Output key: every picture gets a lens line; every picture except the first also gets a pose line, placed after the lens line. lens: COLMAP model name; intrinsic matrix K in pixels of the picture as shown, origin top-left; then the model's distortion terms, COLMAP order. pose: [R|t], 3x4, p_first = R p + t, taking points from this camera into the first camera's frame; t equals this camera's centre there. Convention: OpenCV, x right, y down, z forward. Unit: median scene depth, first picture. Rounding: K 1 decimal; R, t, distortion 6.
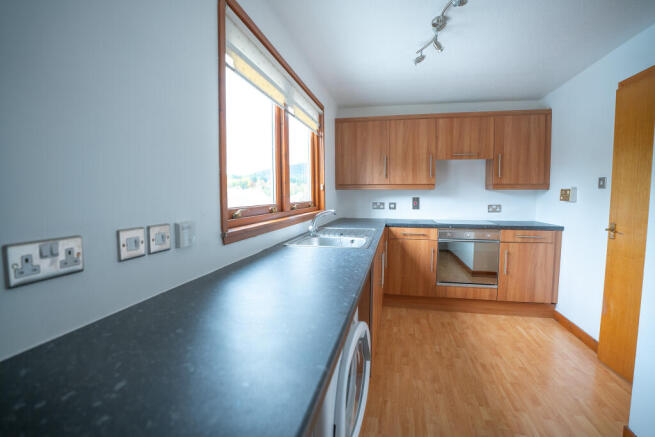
lens RADIAL K [[299.6, 0, 327.5], [0, 299.6, 218.5], [0, 0, 1]] dist [-0.068552, 0.015137]
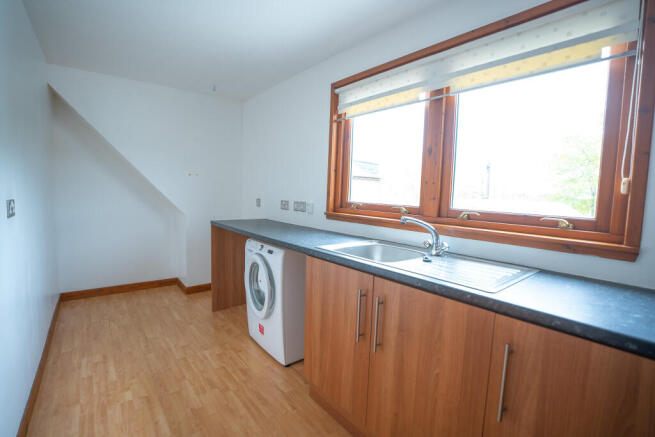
lens RADIAL K [[299.6, 0, 327.5], [0, 299.6, 218.5], [0, 0, 1]] dist [-0.068552, 0.015137]
pose [[-0.607709, 0.050107, -0.792577, 0.523608], [-0.096862, 0.985880, 0.136597, -0.078798], [0.788231, 0.159782, -0.594275, 0.948009]]
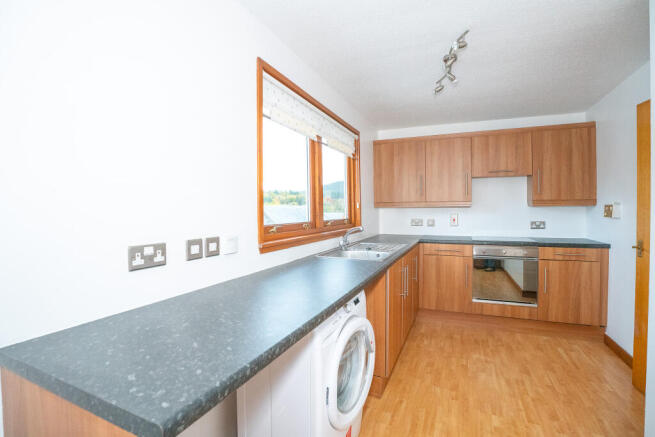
lens RADIAL K [[308.6, 0, 327.5], [0, 308.6, 218.5], [0, 0, 1]] dist [-0.070935, 0.017901]
pose [[0.982884, -0.002859, -0.184205, 0.081852], [-0.006996, 0.998579, -0.052827, 0.001444], [0.184094, 0.053212, 0.981467, -0.118677]]
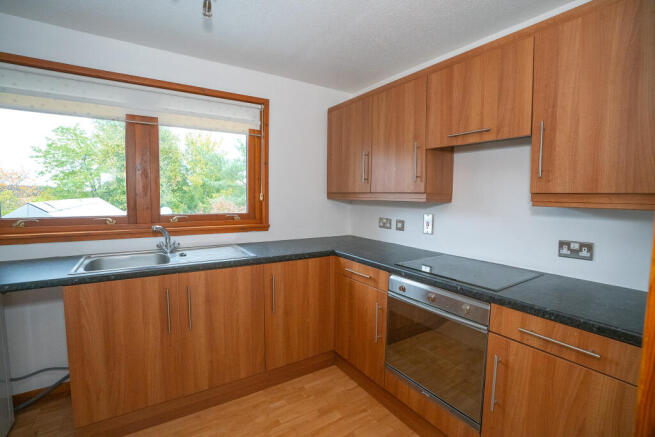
lens RADIAL K [[299.6, 0, 327.5], [0, 299.6, 218.5], [0, 0, 1]] dist [-0.068552, 0.015137]
pose [[0.719359, 0.063313, -0.691747, 0.718070], [-0.068816, 0.997434, 0.019728, -0.075914], [0.691222, 0.033412, 0.721870, 0.541638]]
